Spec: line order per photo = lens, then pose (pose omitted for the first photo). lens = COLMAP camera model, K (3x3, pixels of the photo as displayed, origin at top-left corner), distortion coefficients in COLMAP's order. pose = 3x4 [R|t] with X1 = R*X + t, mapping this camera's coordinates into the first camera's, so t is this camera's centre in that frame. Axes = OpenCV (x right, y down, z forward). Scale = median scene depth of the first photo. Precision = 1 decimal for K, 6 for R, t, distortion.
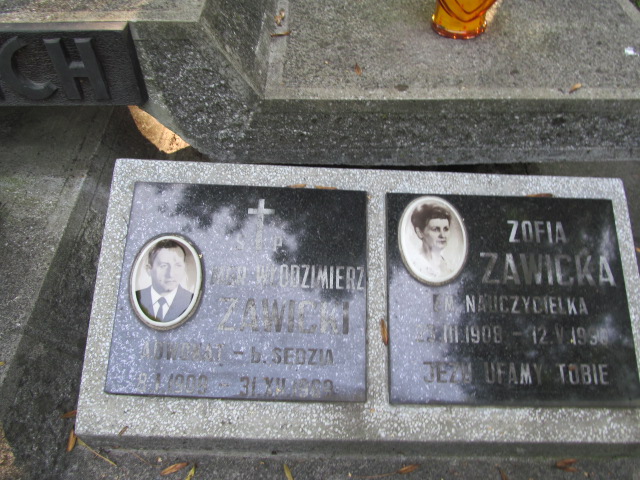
lens RADIAL K [[534.2, 0, 320.0], [0, 534.2, 240.0], [0, 0, 1]] dist [-0.045693, 0.005787]
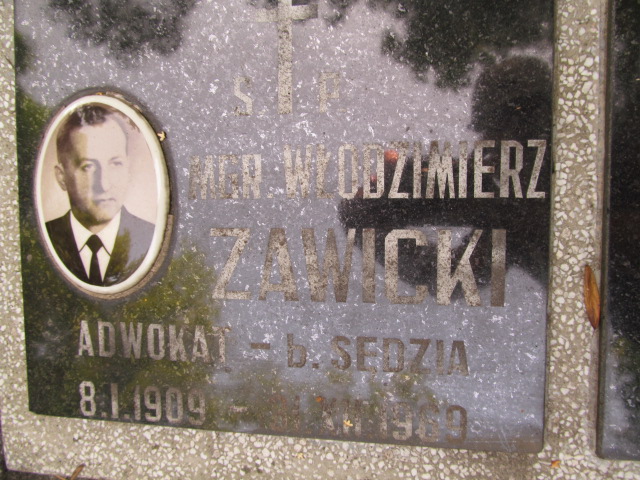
lens RADIAL K [[534.2, 0, 320.0], [0, 534.2, 240.0], [0, 0, 1]] dist [-0.045693, 0.005787]
pose [[0.976745, -0.018034, -0.213645, 0.000943], [0.097080, 0.925659, 0.365694, -0.041107], [0.191168, -0.377930, 0.905883, 0.603434]]
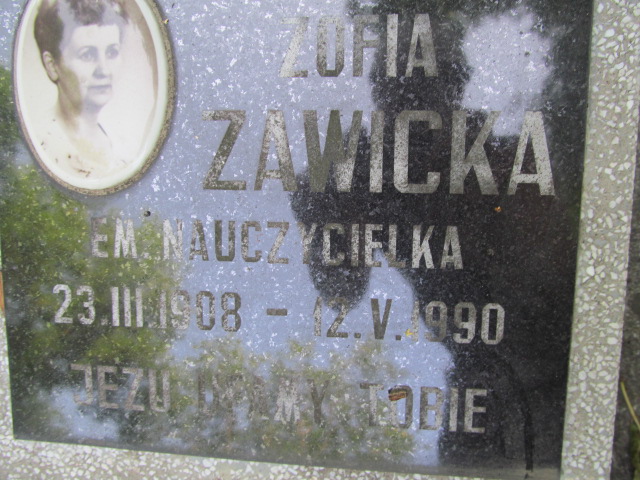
lens RADIAL K [[534.2, 0, 320.0], [0, 534.2, 240.0], [0, 0, 1]] dist [-0.045693, 0.005787]
pose [[0.989398, 0.010970, -0.144812, 0.467570], [0.050809, 0.907979, 0.415924, -0.050855], [0.136049, -0.418873, 0.897795, 0.647455]]
